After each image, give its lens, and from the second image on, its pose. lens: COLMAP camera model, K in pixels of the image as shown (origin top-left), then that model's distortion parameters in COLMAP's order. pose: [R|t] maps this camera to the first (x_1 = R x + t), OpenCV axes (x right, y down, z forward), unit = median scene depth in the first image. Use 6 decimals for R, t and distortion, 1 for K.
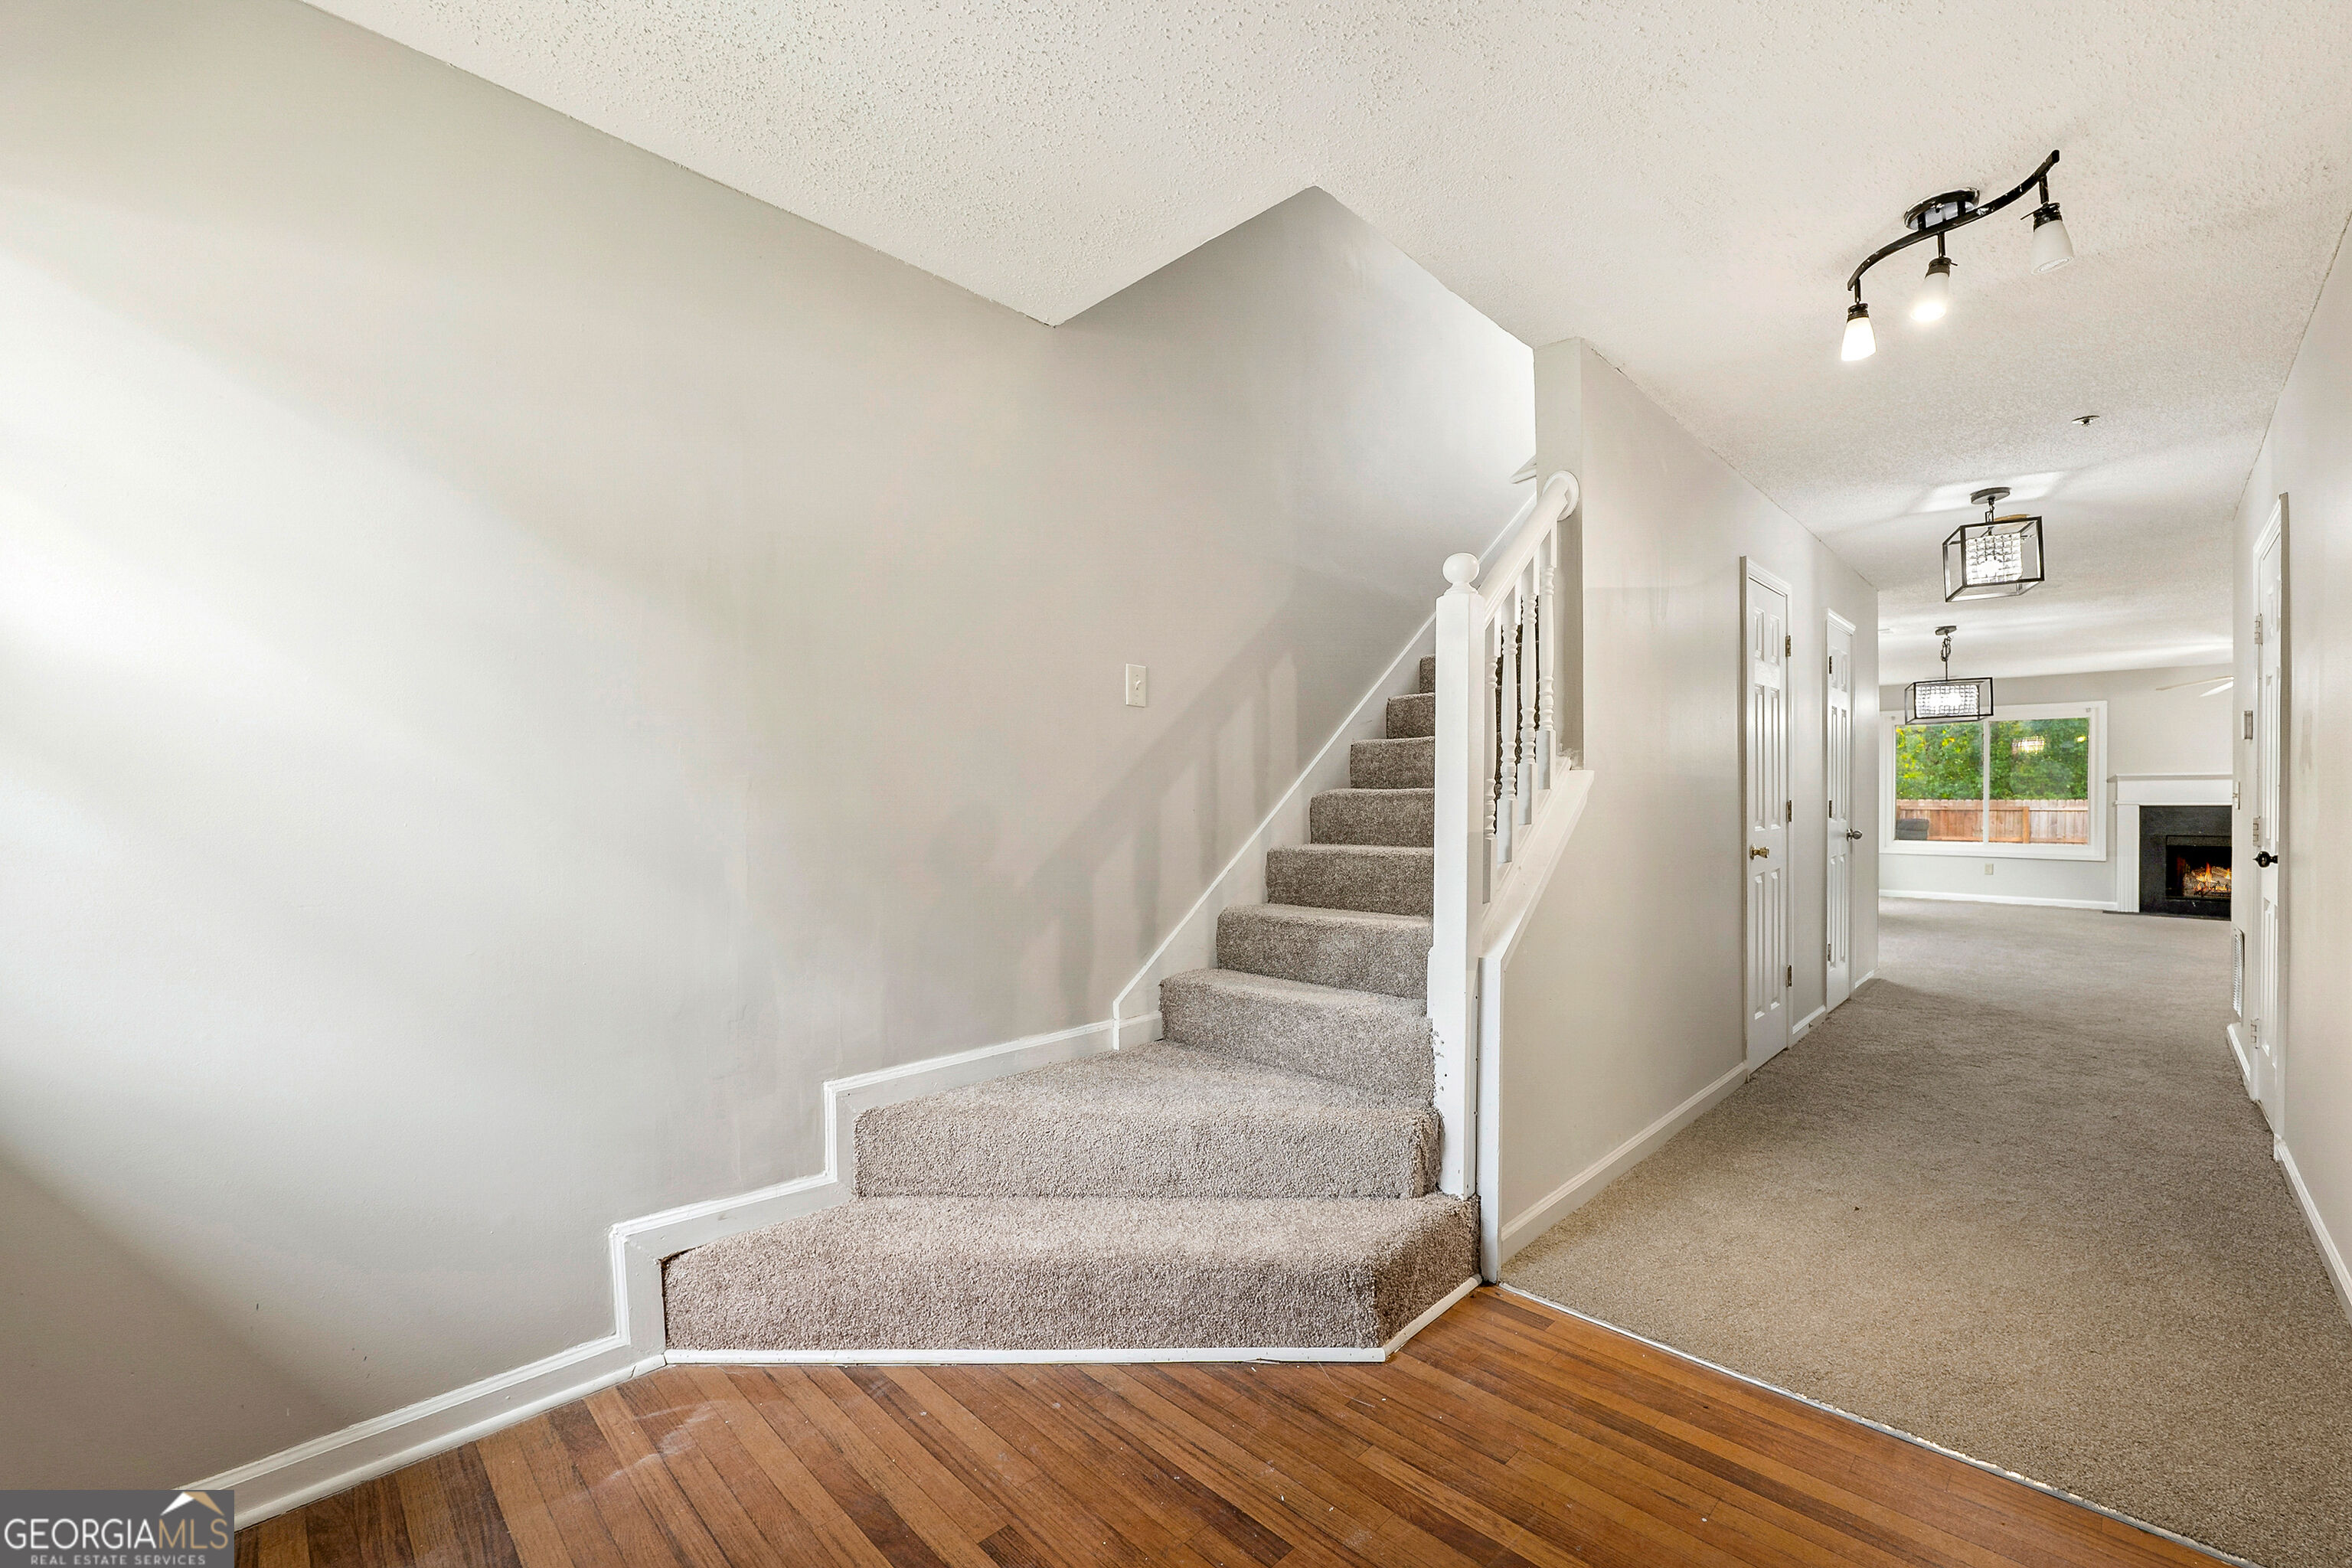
lens RADIAL K [[953.2, 0, 1171.4], [0, 953.2, 813.7], [0, 0, 1]] dist [-0.009532, 0.000316]
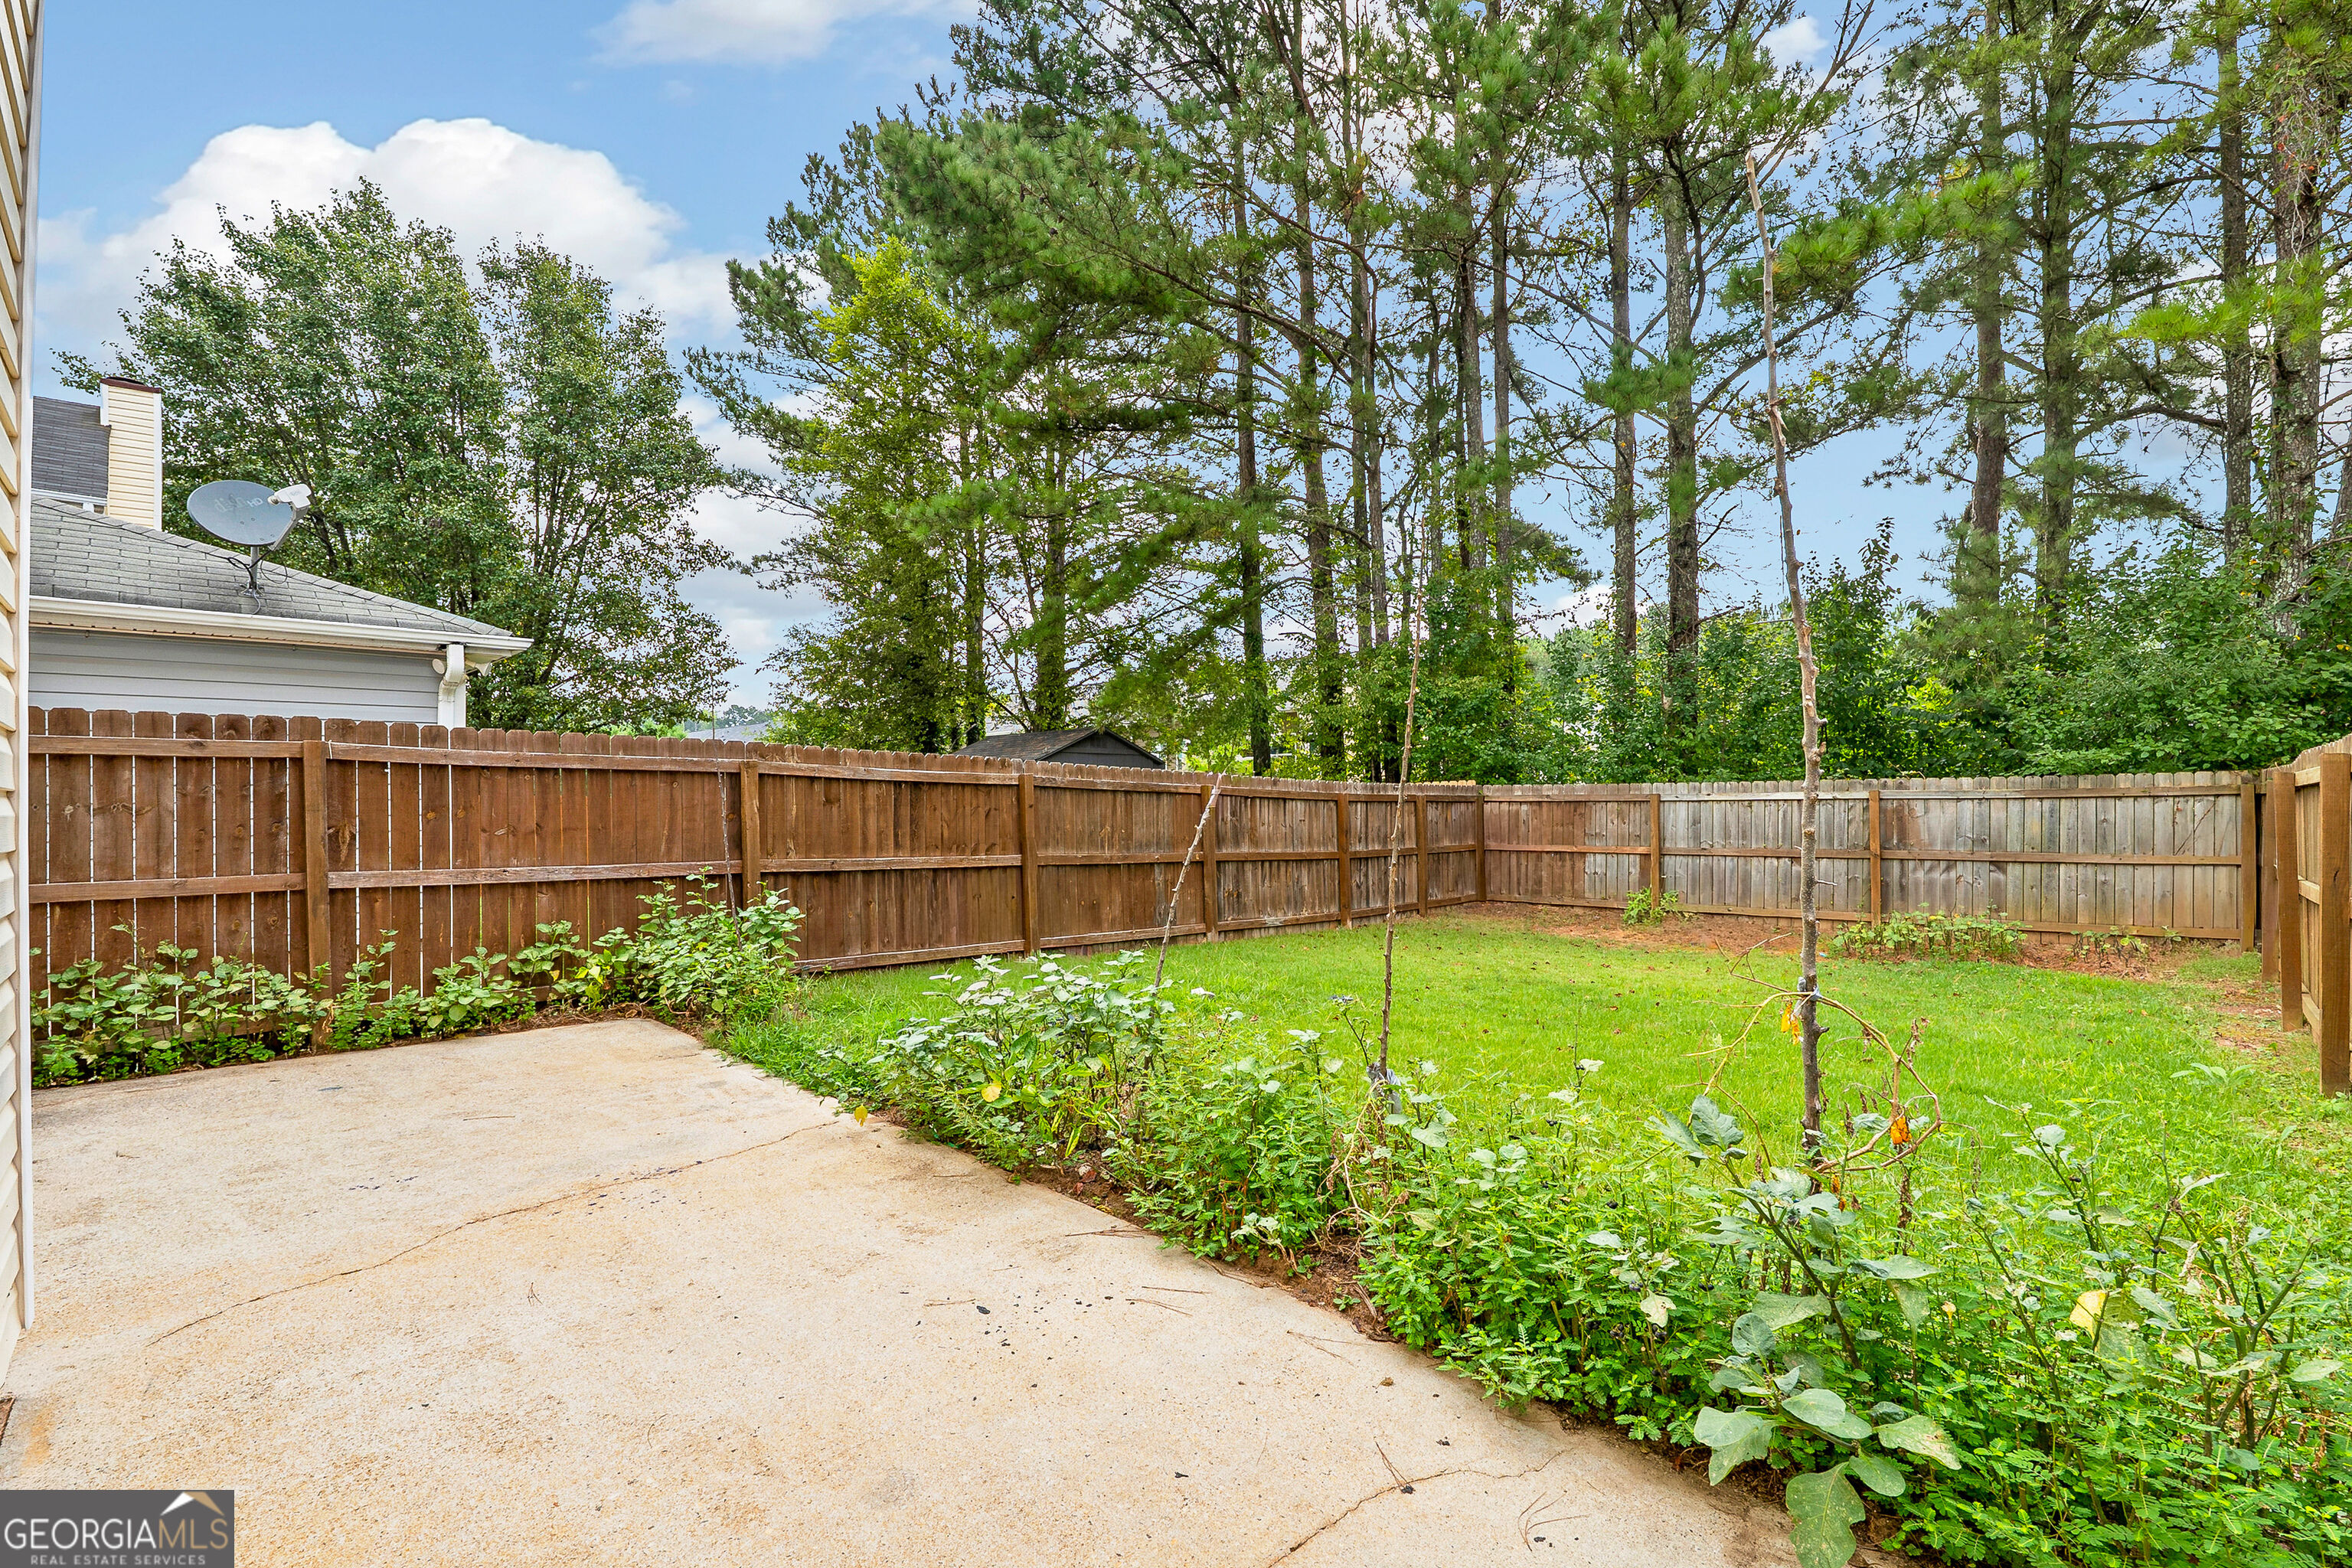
lens RADIAL K [[994.4, 0, 1182.7], [0, 994.4, 775.8], [0, 0, 1]] dist [-0.002407, 0.000214]
pose [[0.999950, -0.008673, 0.005017, 1.309408], [0.008817, 0.999528, -0.029433, -0.007770], [-0.004759, 0.029476, 0.999554, 0.822560]]
